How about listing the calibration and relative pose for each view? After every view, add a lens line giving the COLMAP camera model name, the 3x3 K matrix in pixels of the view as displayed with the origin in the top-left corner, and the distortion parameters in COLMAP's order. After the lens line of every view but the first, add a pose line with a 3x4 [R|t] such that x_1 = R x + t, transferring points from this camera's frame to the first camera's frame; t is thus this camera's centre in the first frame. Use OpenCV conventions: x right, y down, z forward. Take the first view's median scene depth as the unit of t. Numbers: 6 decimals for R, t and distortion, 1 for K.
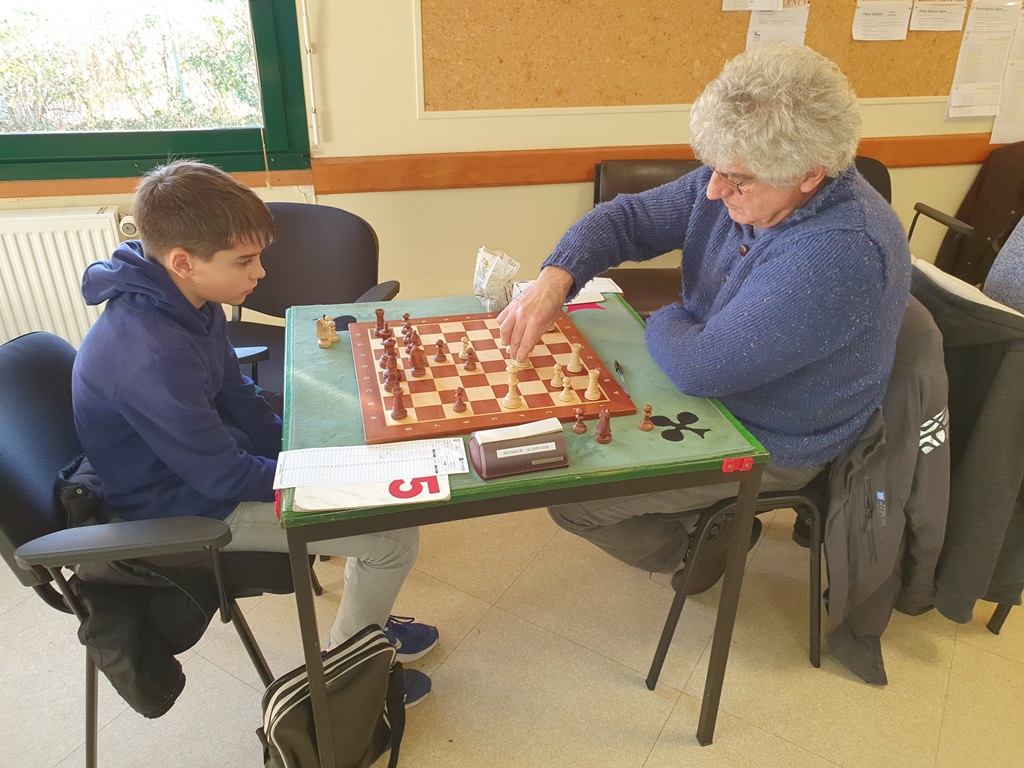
lens RADIAL K [[794.4, 0, 512.0], [0, 794.4, 384.0], [0, 0, 1]] dist [0.000429, 0.018022]
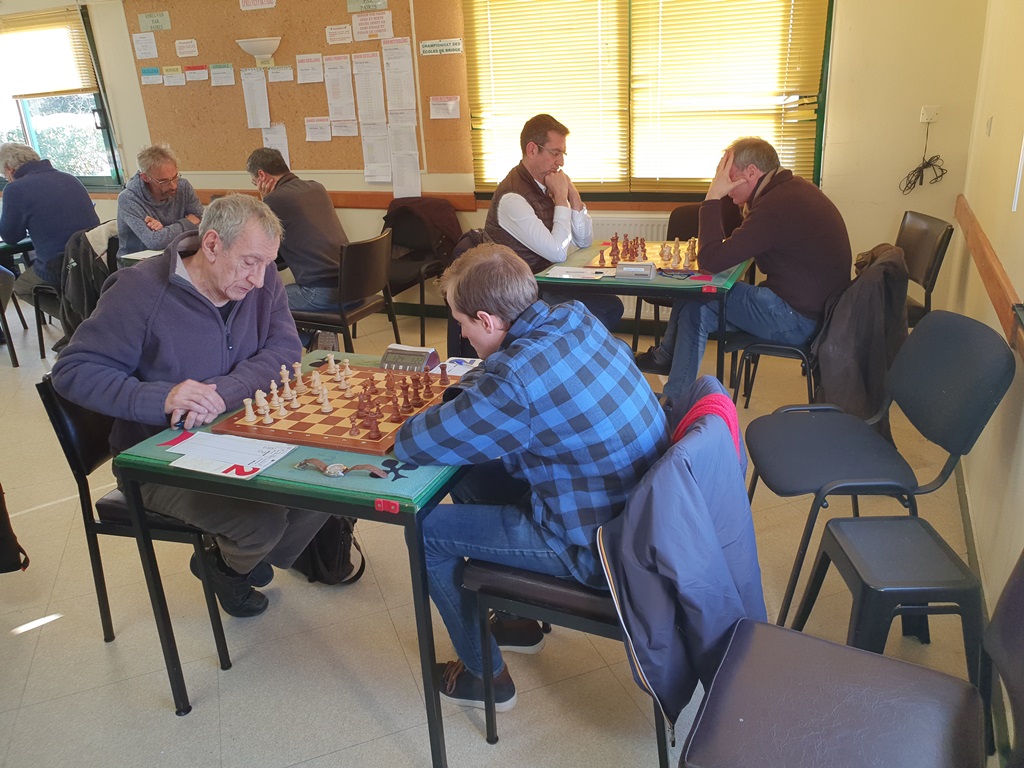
lens RADIAL K [[794.4, 0, 512.0], [0, 794.4, 384.0], [0, 0, 1]] dist [0.000429, 0.018022]
pose [[0.793412, 0.160030, -0.587271, 2.079763], [-0.242783, 0.967951, -0.064239, 0.160243], [0.558170, 0.193547, 0.806837, -0.203096]]
